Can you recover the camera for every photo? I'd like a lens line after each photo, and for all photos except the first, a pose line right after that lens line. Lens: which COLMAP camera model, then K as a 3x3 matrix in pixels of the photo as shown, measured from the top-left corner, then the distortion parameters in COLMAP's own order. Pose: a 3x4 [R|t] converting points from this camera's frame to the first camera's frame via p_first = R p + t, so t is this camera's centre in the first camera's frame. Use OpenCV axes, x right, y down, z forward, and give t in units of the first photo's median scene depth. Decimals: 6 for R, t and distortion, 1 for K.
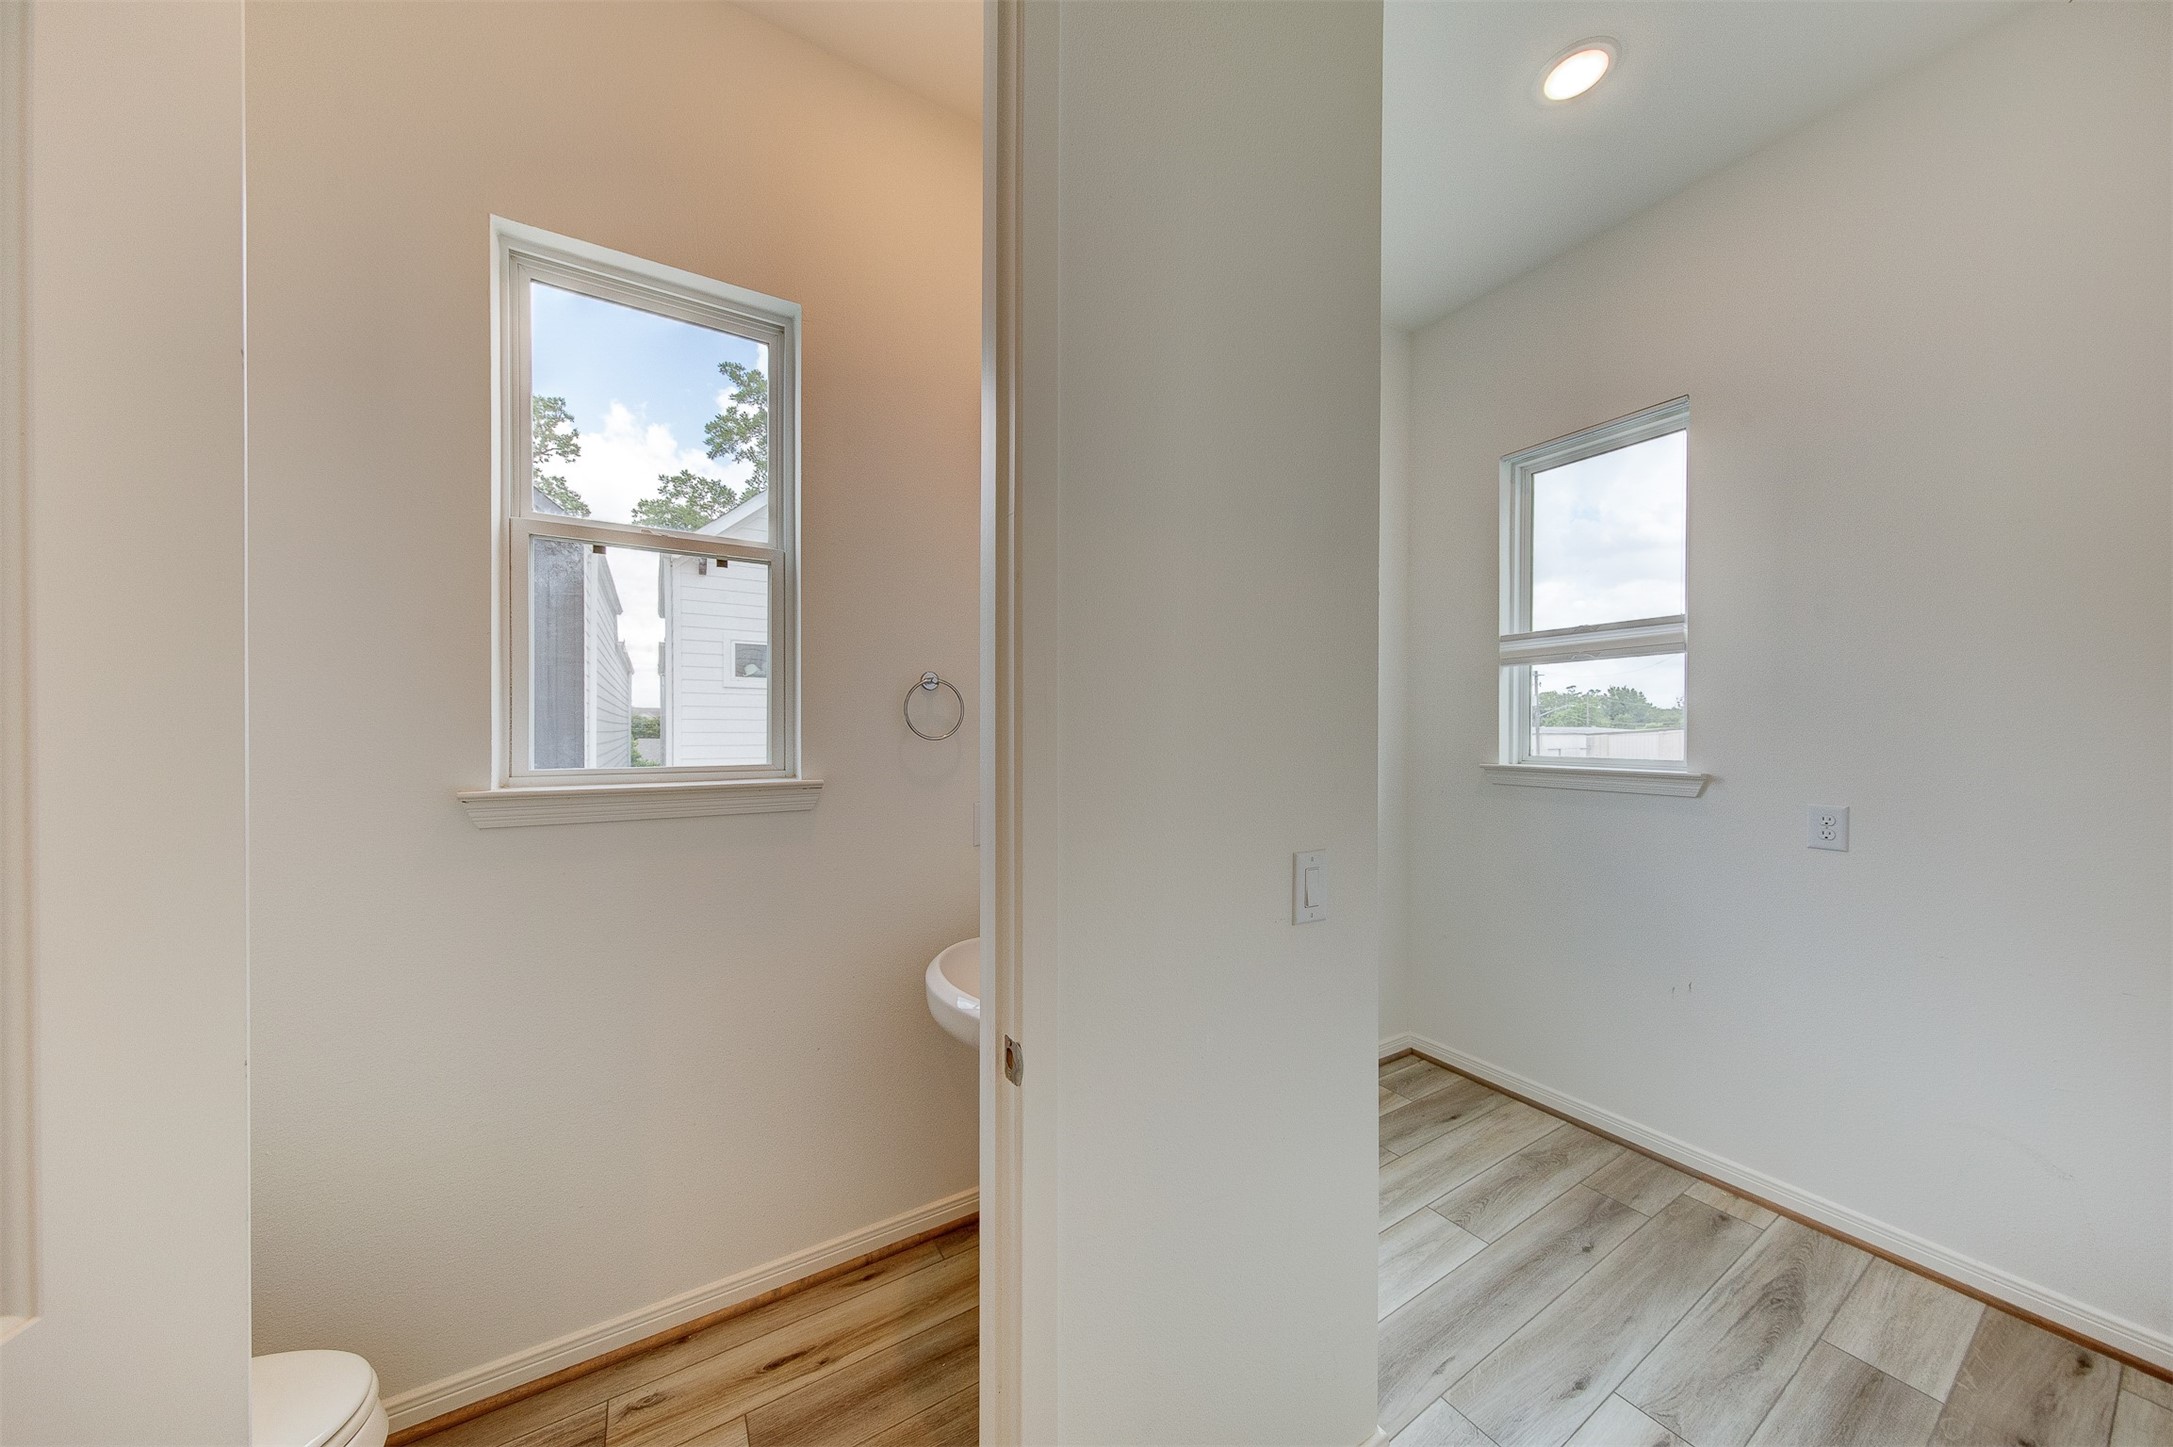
lens RADIAL K [[708.0, 0, 1086.5], [0, 708.0, 723.5], [0, 0, 1]] dist [-0.001282, -0.000124]
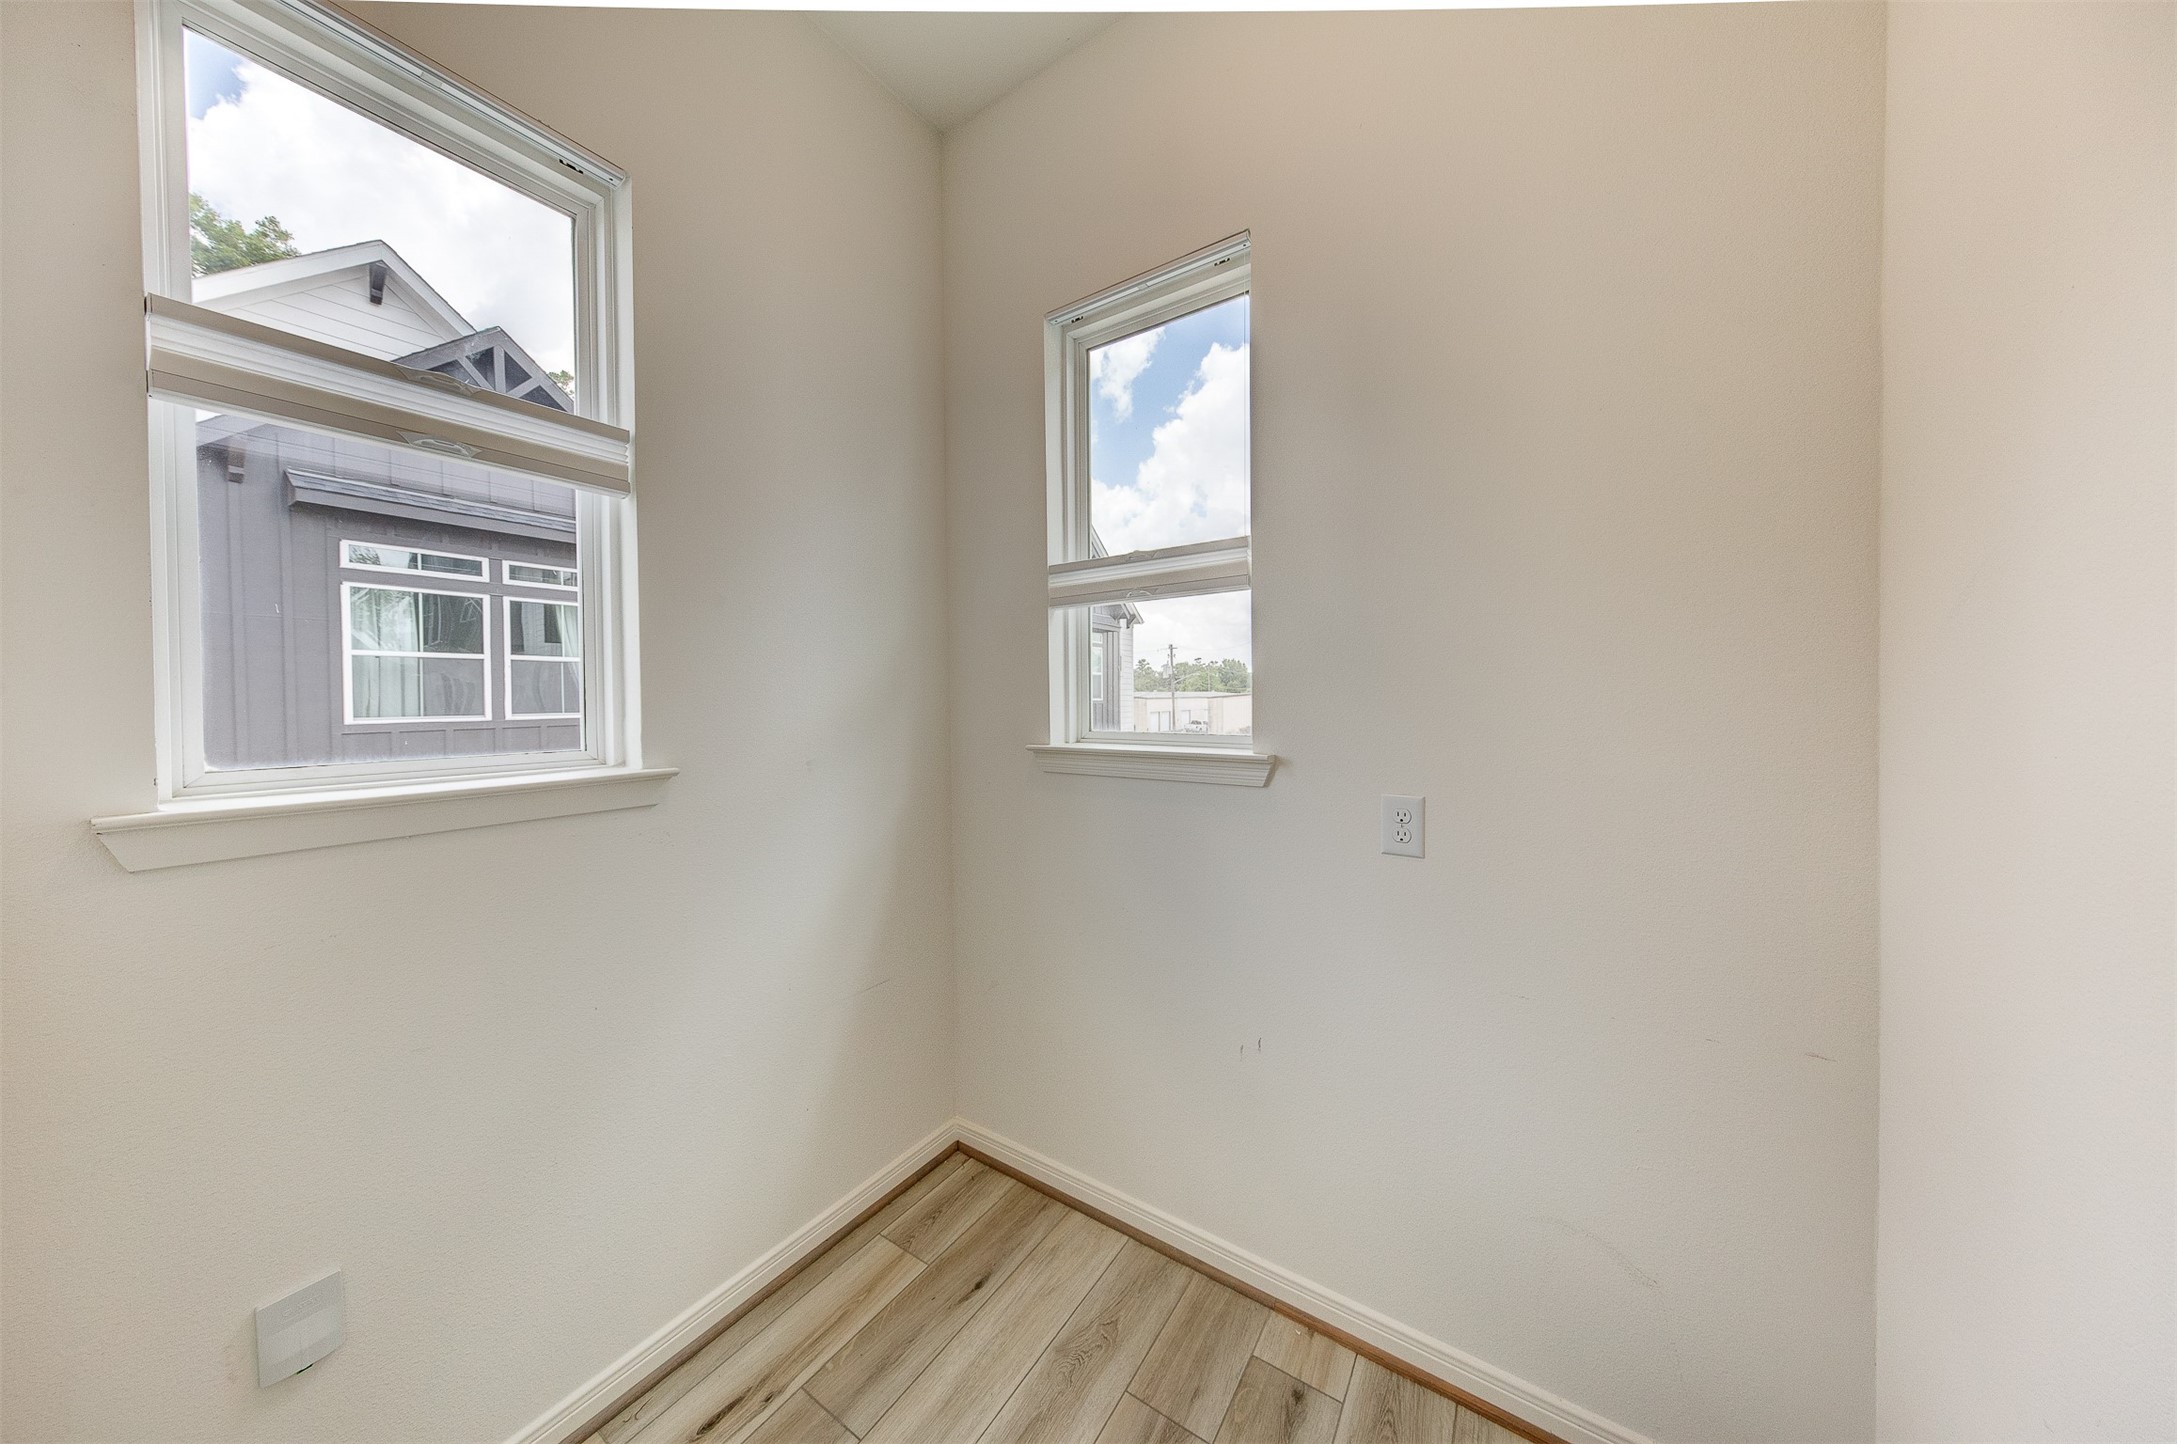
lens RADIAL K [[676.4, 0, 1084.1], [0, 676.4, 693.4], [0, 0, 1]] dist [0.001191, 0.000044]
pose [[0.908948, -0.010709, 0.416771, 0.345605], [0.009551, 0.999943, 0.004862, 0.001880], [-0.416800, -0.000439, 0.908998, 0.378502]]
